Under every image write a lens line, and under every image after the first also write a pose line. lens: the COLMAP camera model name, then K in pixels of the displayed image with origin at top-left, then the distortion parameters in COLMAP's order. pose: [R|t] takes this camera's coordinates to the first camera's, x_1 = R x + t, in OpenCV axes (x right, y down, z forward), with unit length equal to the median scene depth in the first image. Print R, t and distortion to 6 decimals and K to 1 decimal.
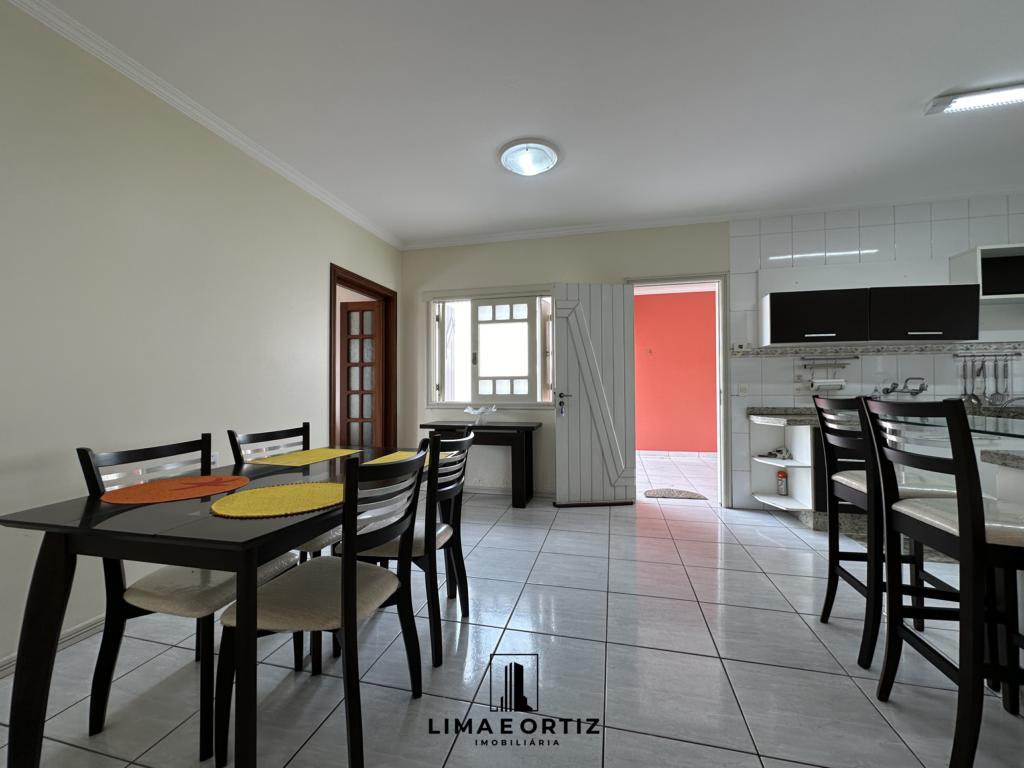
lens RADIAL K [[408.7, 0, 513.4], [0, 408.7, 385.7], [0, 0, 1]] dist [-0.006723, 0.002692]
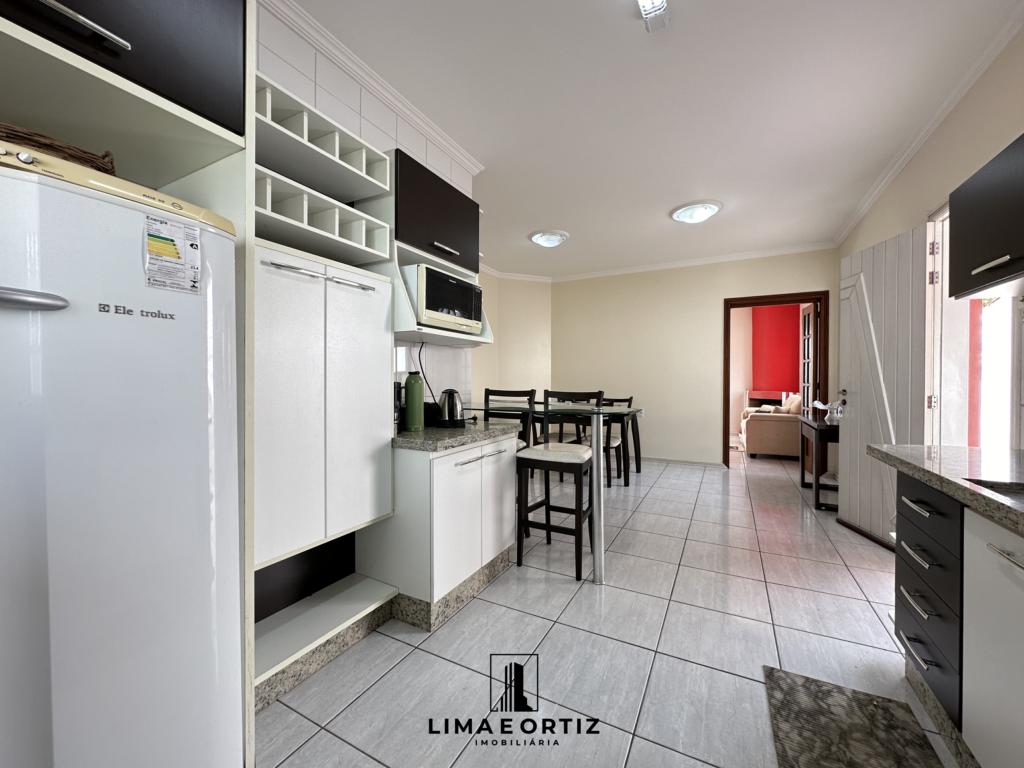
lens RADIAL K [[408.7, 0, 515.4], [0, 408.7, 378.8], [0, 0, 1]] dist [-0.006723, 0.002692]
pose [[-0.242142, 0.007183, -0.970214, 1.449853], [0.012684, 0.999911, 0.004237, -0.021916], [0.970158, -0.011280, -0.242211, 0.715285]]
